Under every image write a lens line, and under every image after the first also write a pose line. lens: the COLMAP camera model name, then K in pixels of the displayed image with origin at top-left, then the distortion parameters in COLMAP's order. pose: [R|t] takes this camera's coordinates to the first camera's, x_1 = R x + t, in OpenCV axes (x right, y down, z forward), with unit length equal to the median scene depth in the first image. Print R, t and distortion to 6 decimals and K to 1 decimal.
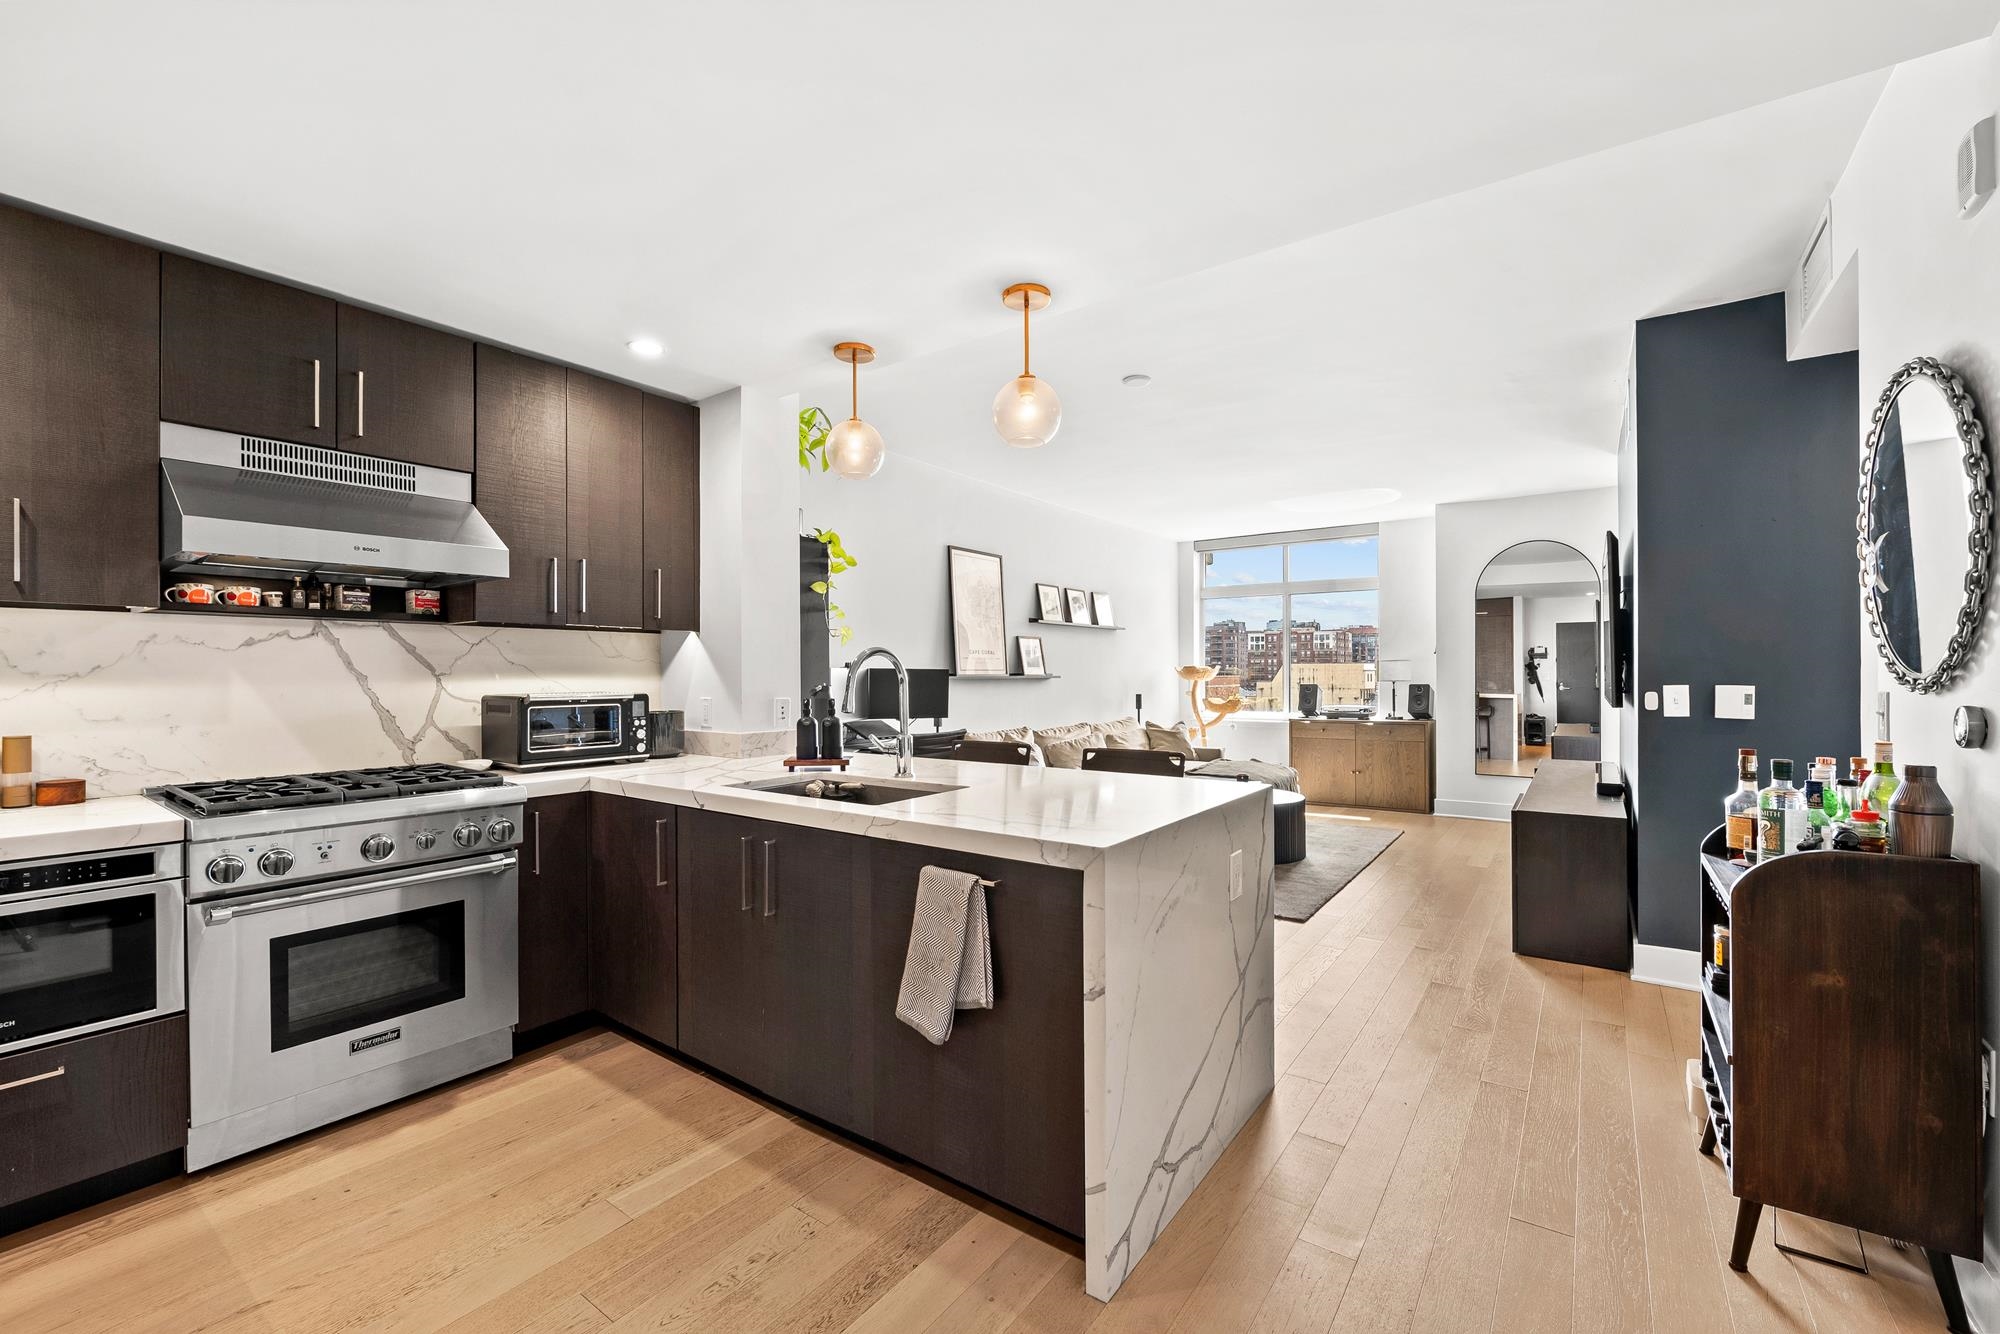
lens RADIAL K [[806.6, 0, 1012.3], [0, 806.6, 673.1], [0, 0, 1]] dist [-0.006914, -0.001368]
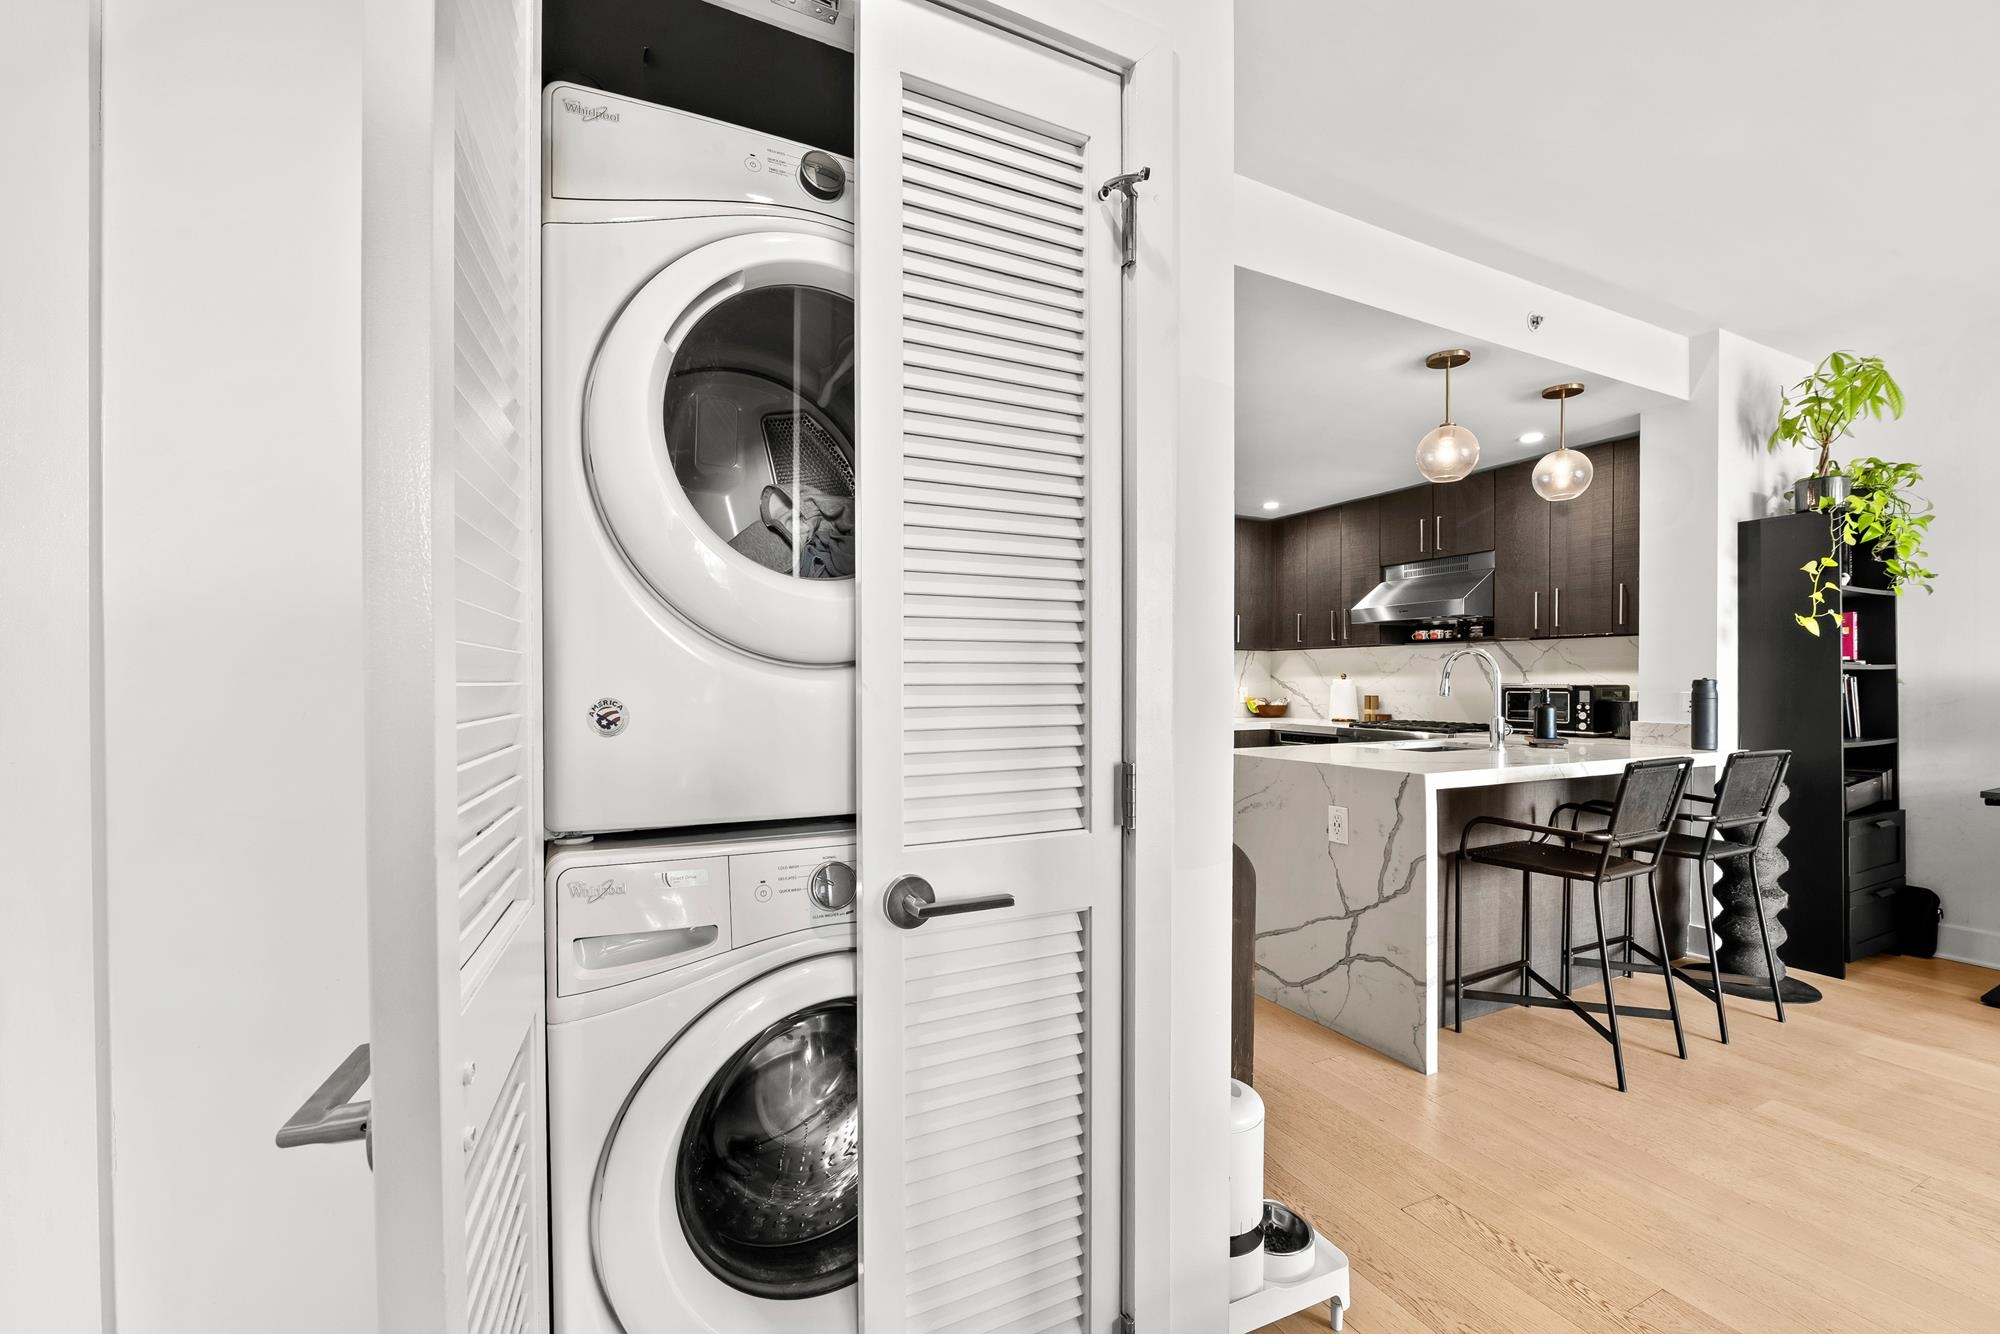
lens RADIAL K [[806.6, 0, 1006.0], [0, 806.6, 688.2], [0, 0, 1]] dist [-0.006914, -0.001368]
pose [[-0.476480, 0.011199, -0.879114, 1.248513], [0.000299, 0.999921, 0.012575, 0.015911], [0.879185, 0.005729, -0.476445, 0.878510]]
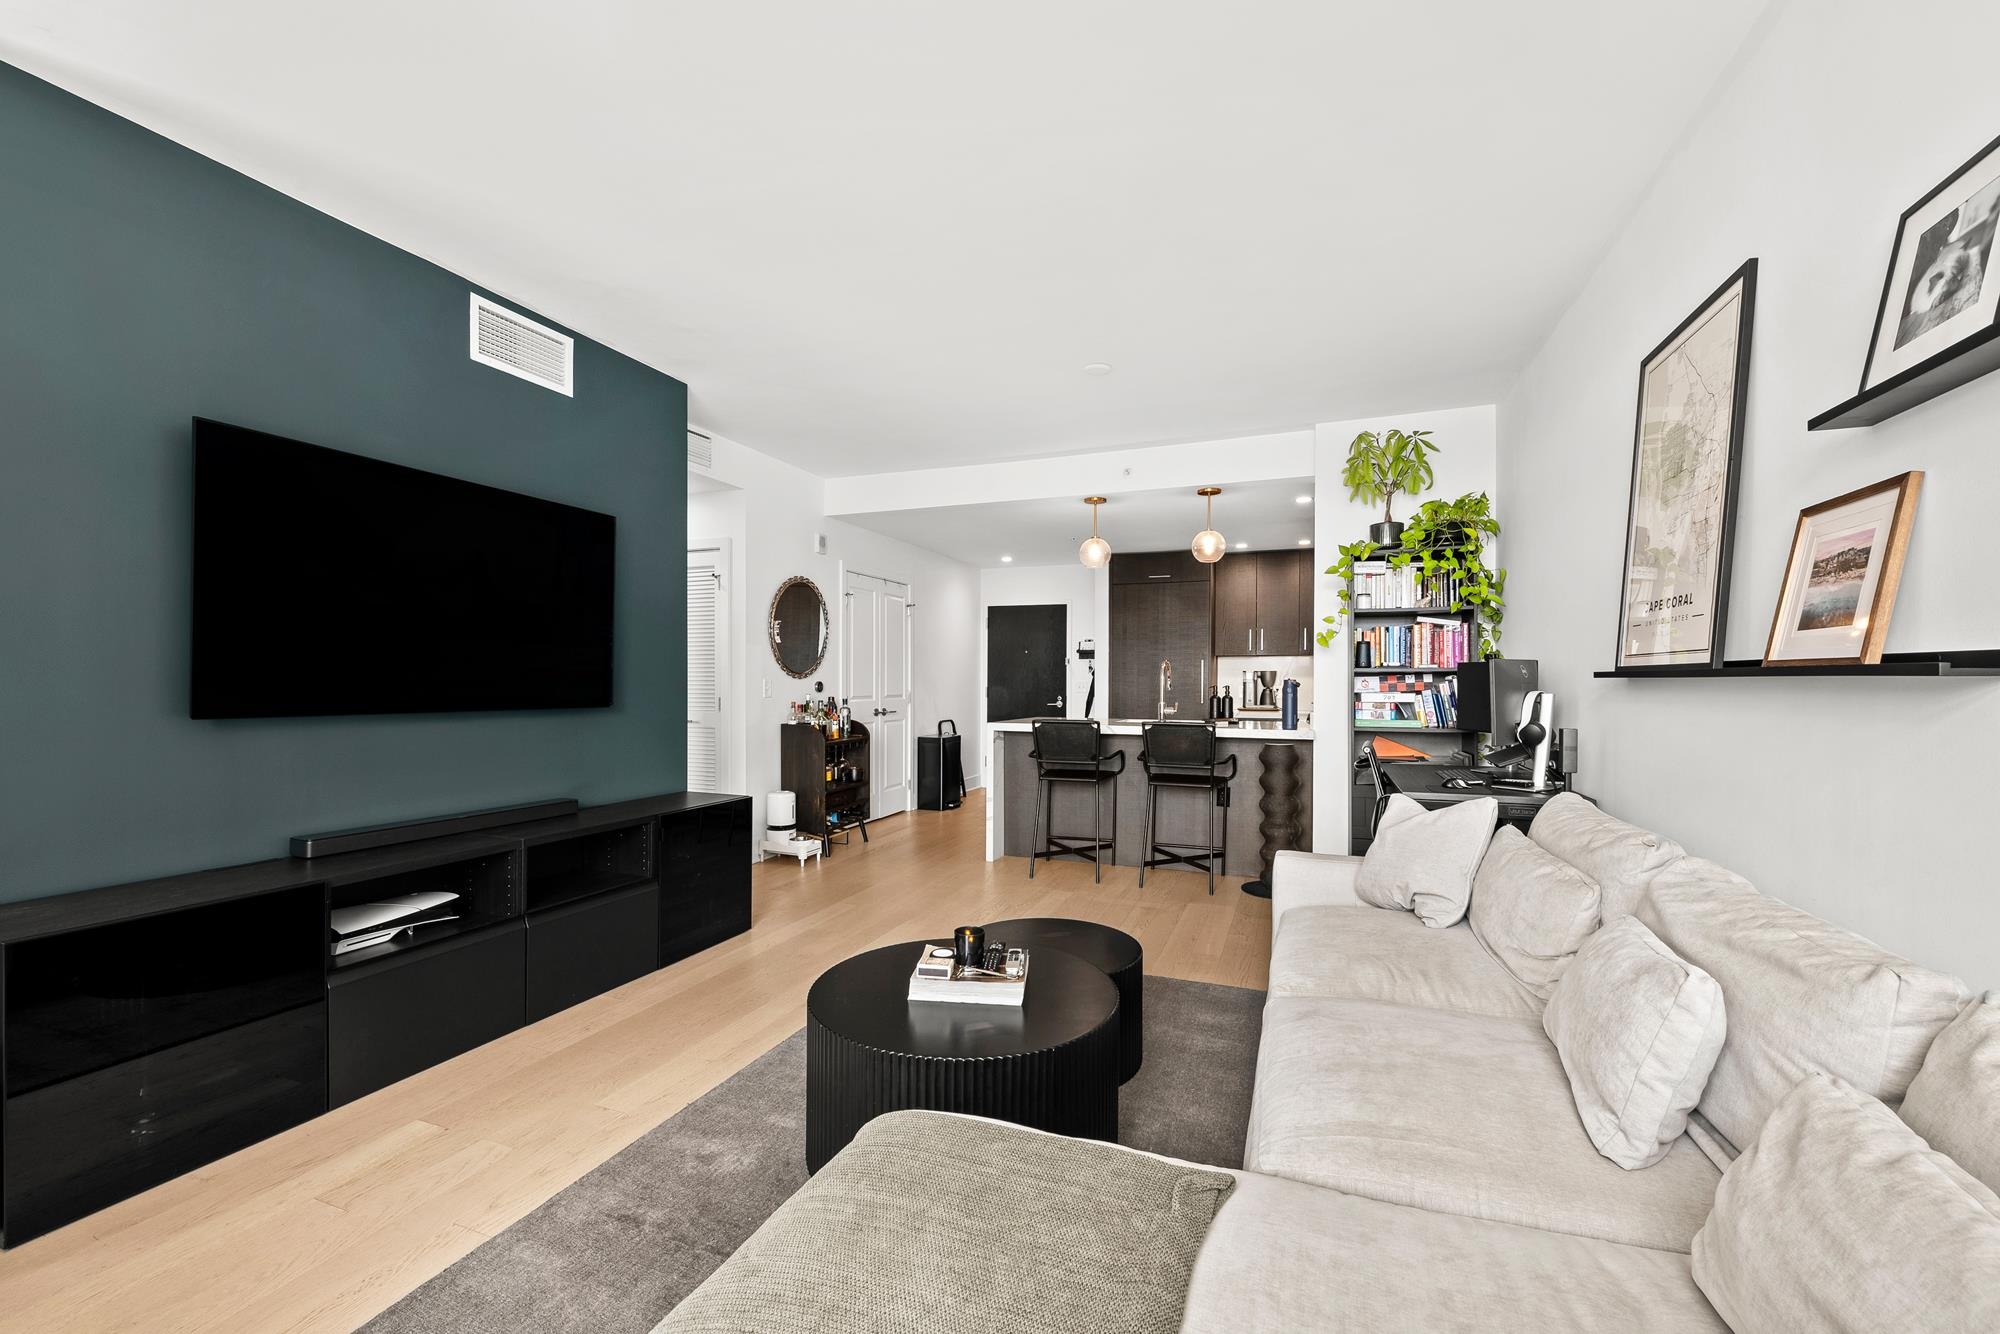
lens RADIAL K [[806.6, 0, 999.4], [0, 806.6, 683.9], [0, 0, 1]] dist [-0.006914, -0.001368]
pose [[-0.968303, 0.000850, -0.249779, 0.719262], [-0.000926, 0.999975, 0.006990, 0.015890], [0.249779, 0.007000, -0.968278, 2.701996]]
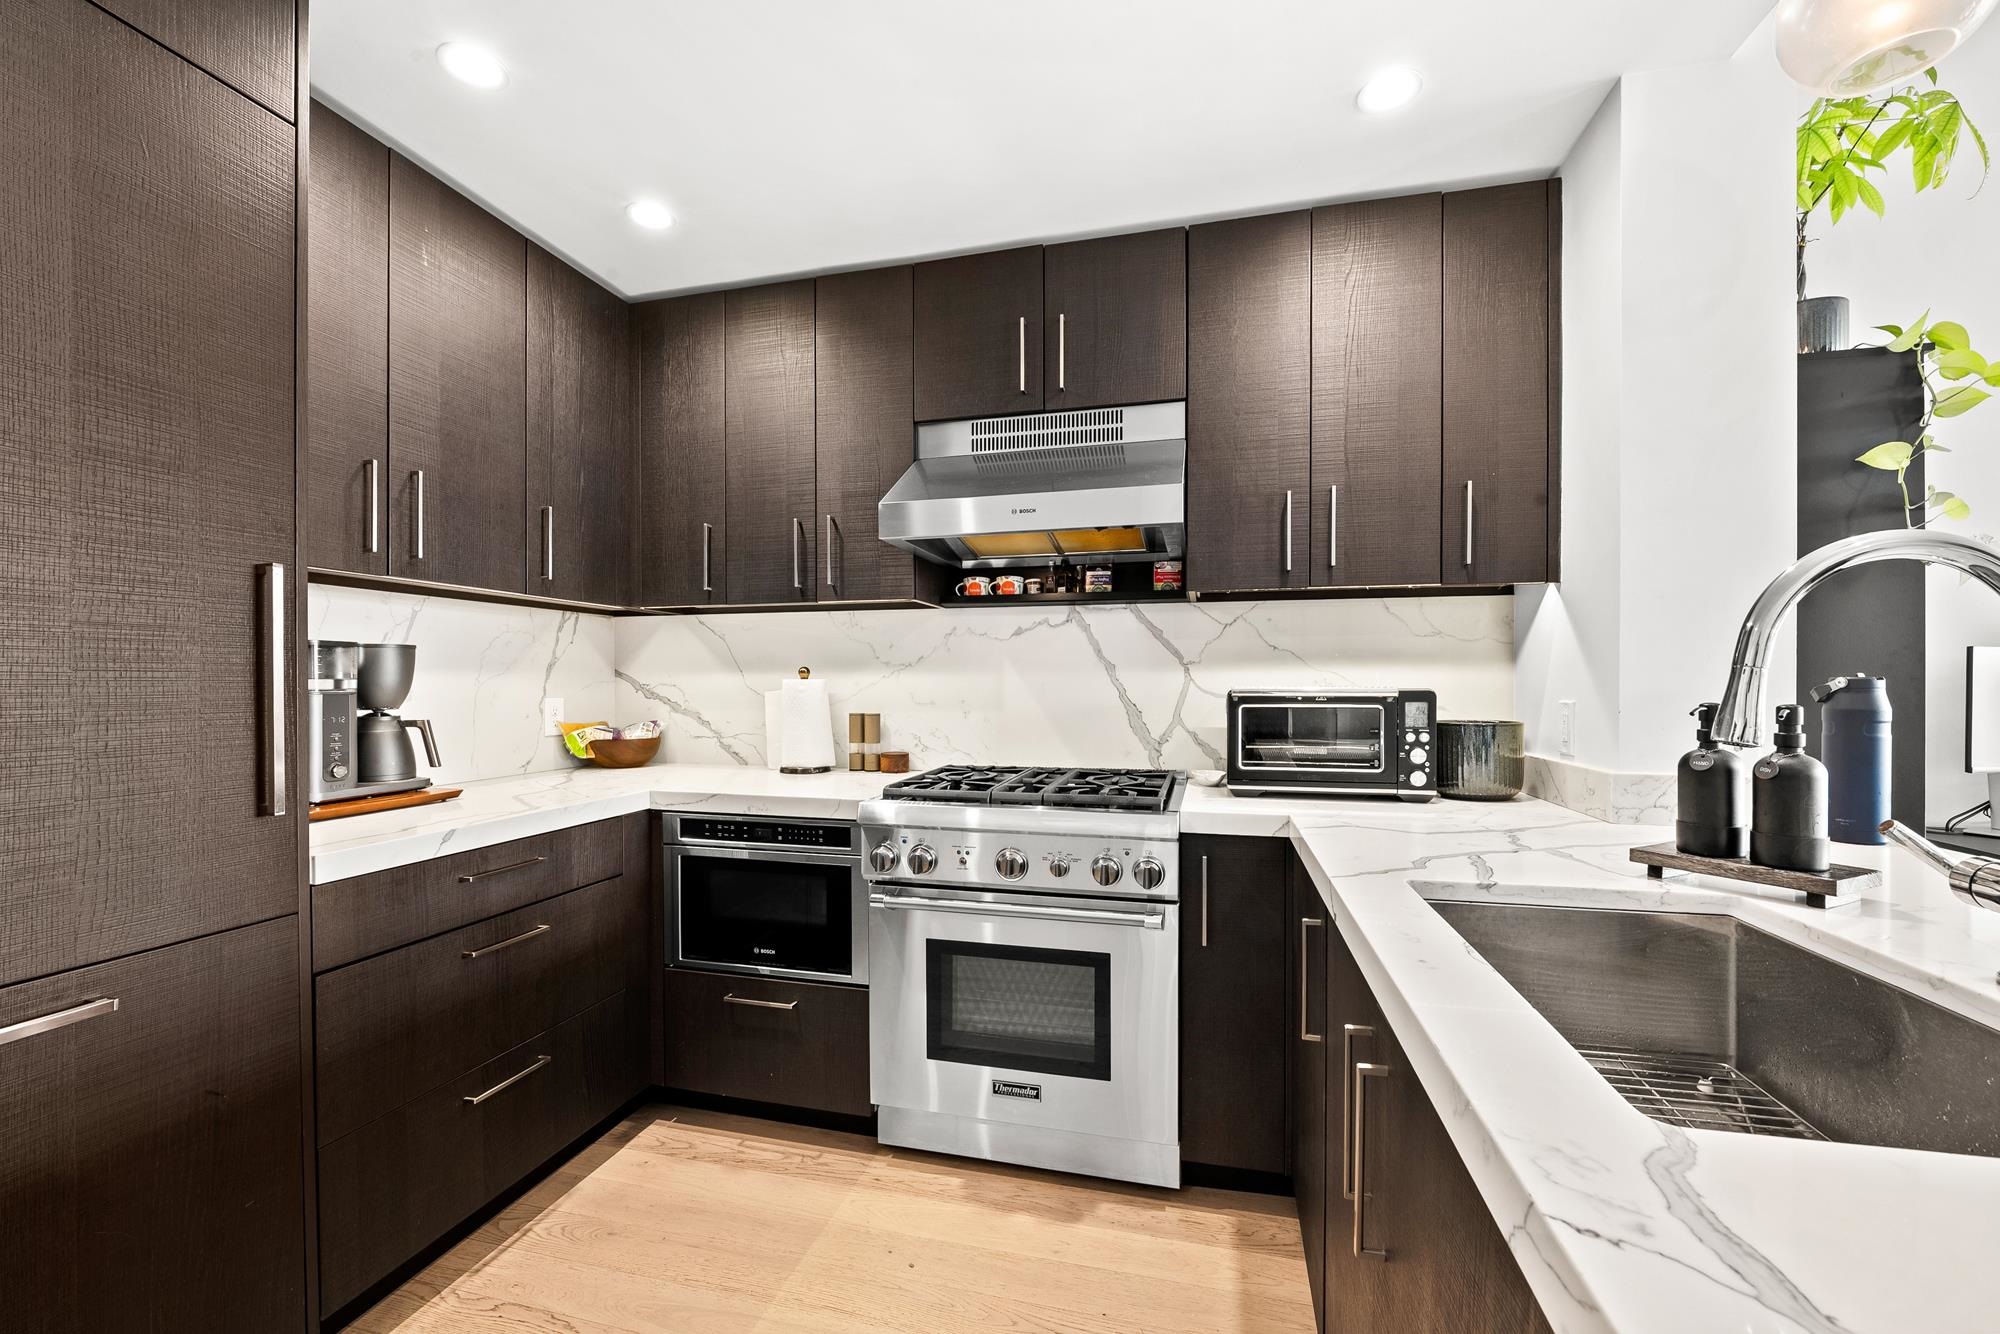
lens RADIAL K [[806.6, 0, 997.4], [0, 806.6, 691.2], [0, 0, 1]] dist [-0.006914, -0.001368]
pose [[0.358749, 0.012627, -0.933349, -0.011542], [-0.001347, 0.999914, 0.013010, 0.020872], [0.933433, -0.003410, 0.358735, 0.536907]]
